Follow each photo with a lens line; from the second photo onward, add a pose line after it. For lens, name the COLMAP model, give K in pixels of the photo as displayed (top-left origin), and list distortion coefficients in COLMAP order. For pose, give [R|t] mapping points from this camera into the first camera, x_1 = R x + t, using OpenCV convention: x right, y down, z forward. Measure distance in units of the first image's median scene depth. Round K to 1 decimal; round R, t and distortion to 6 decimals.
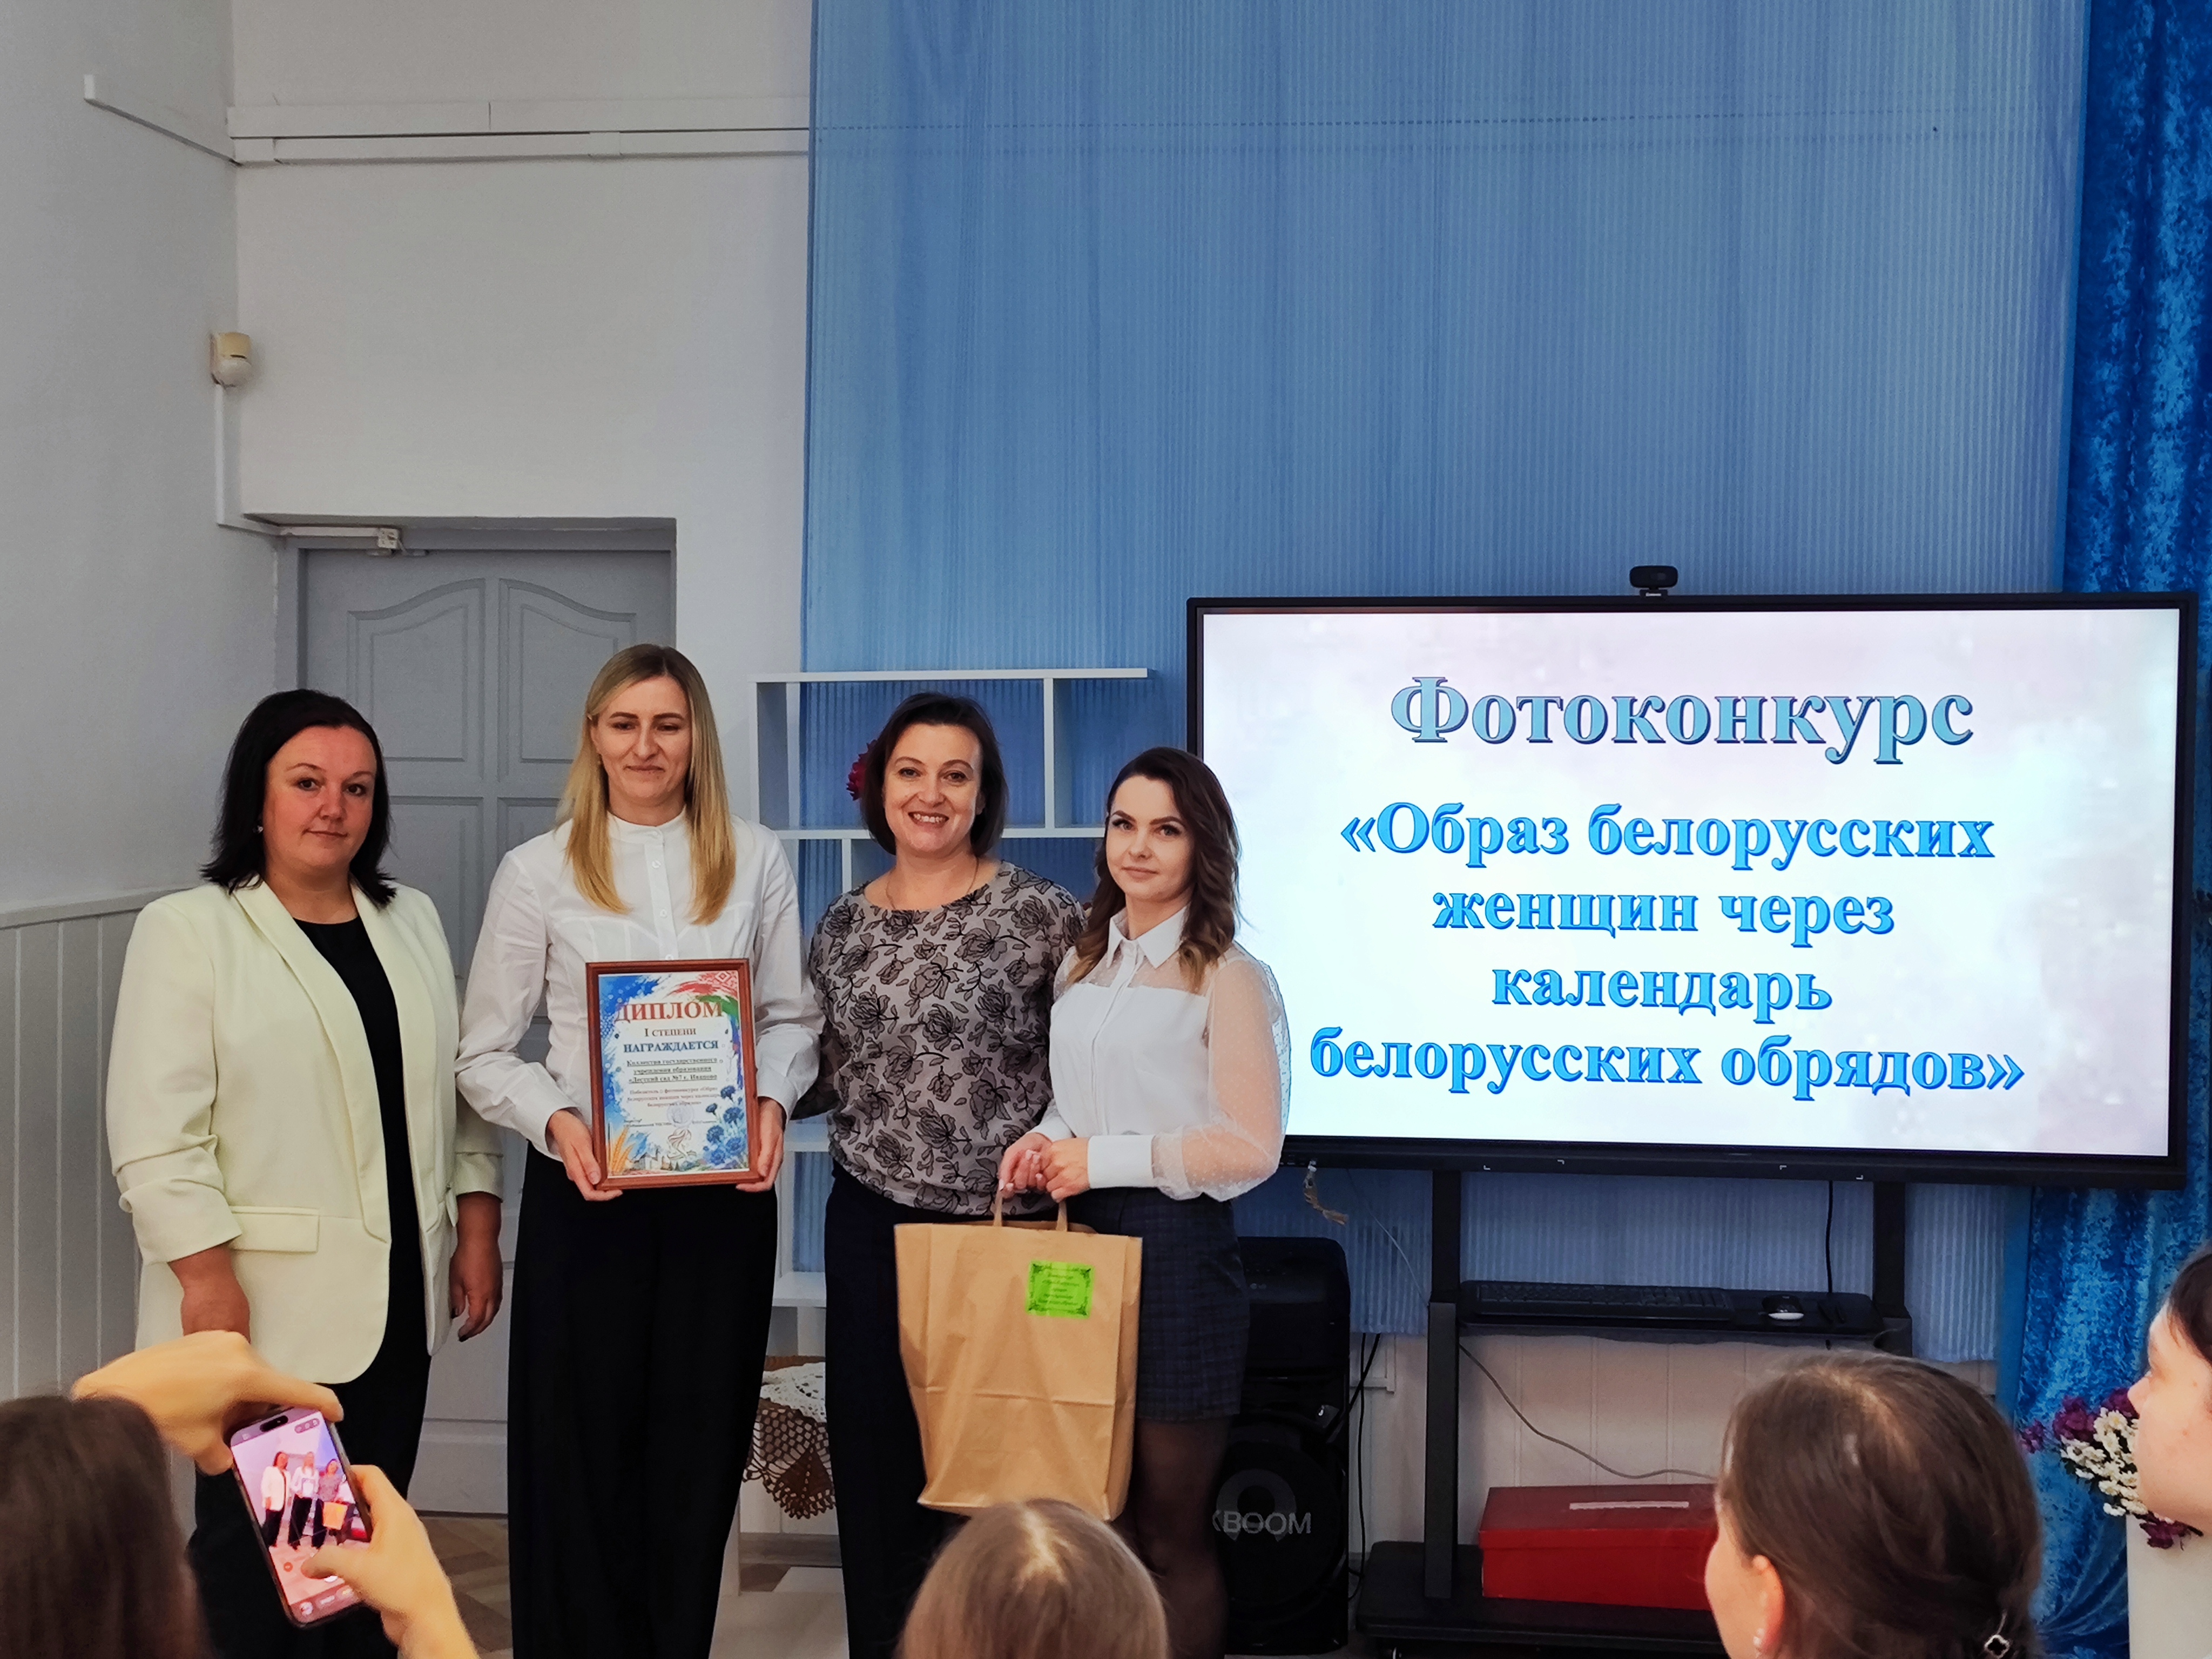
lens RADIAL K [[2759.7, 0, 1115.2], [0, 2759.7, 834.5], [0, 0, 1]] dist [-0.006167, 0.177198]
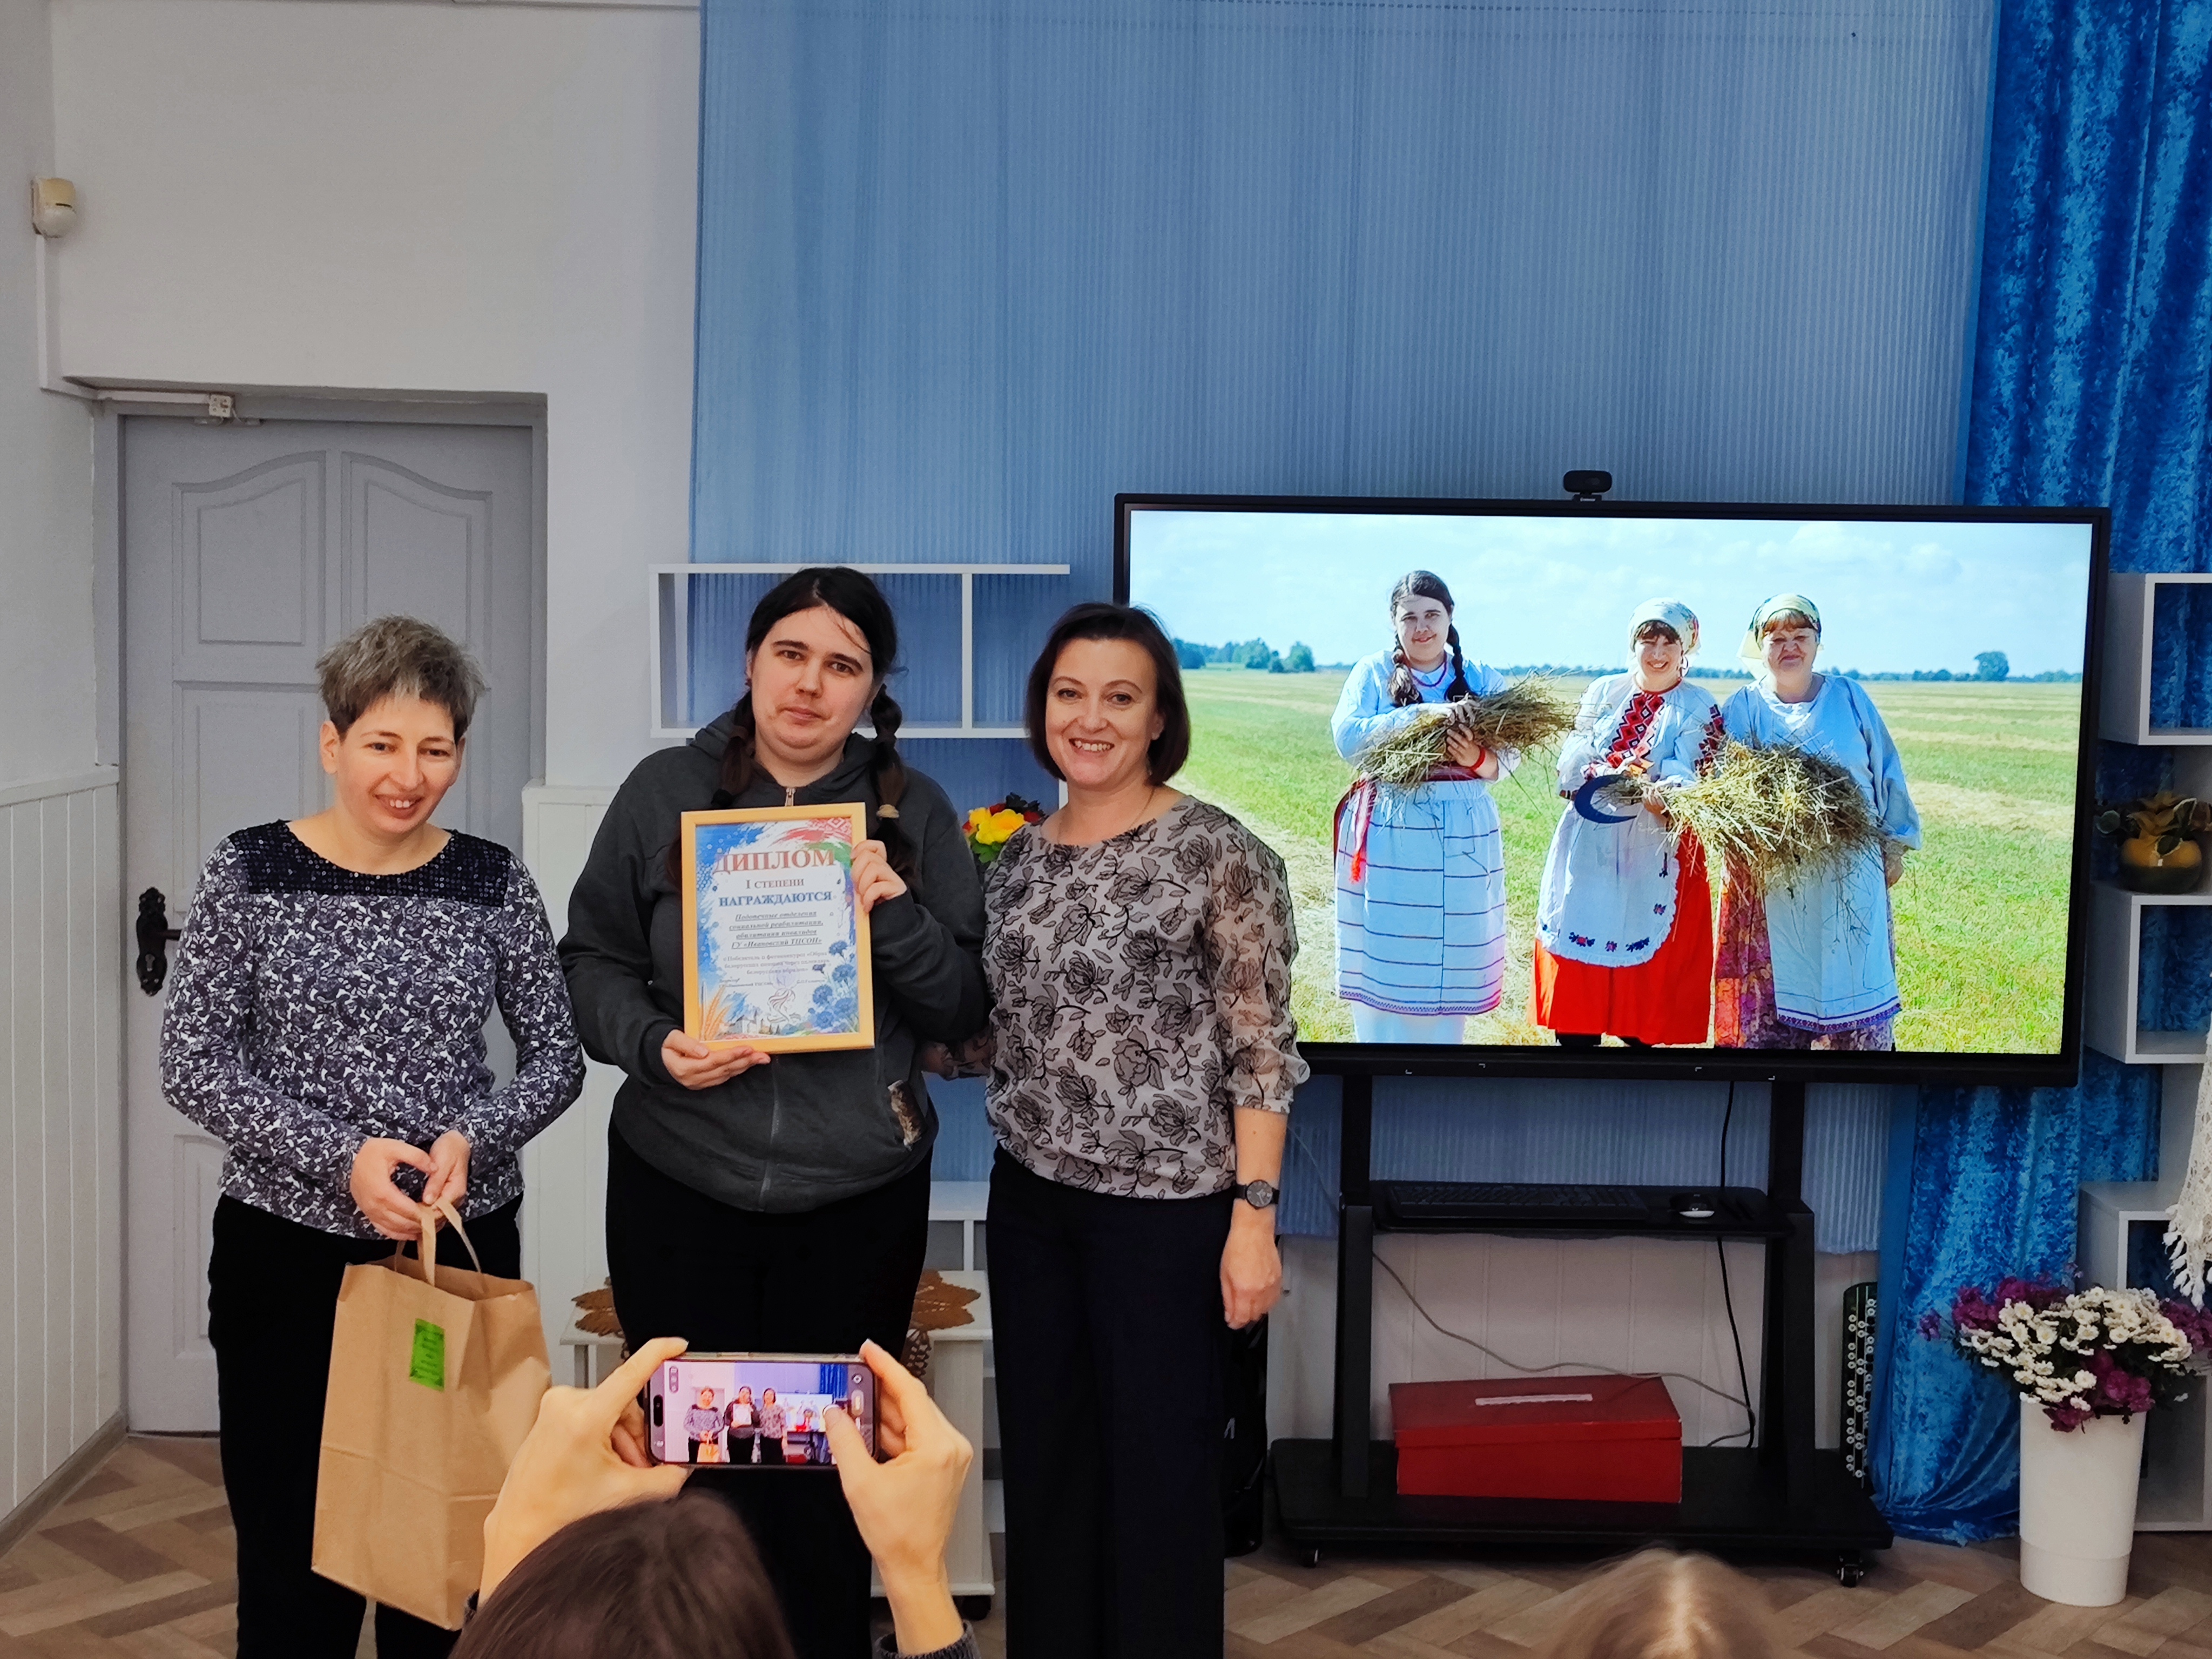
lens RADIAL K [[2759.7, 0, 1115.2], [0, 2759.7, 834.5], [0, 0, 1]] dist [-0.006167, 0.177198]
pose [[0.990595, 0.000446, 0.136826, -0.107215], [-0.007964, 0.998487, 0.054403, -0.018519], [-0.136595, -0.054981, 0.989100, 0.030157]]
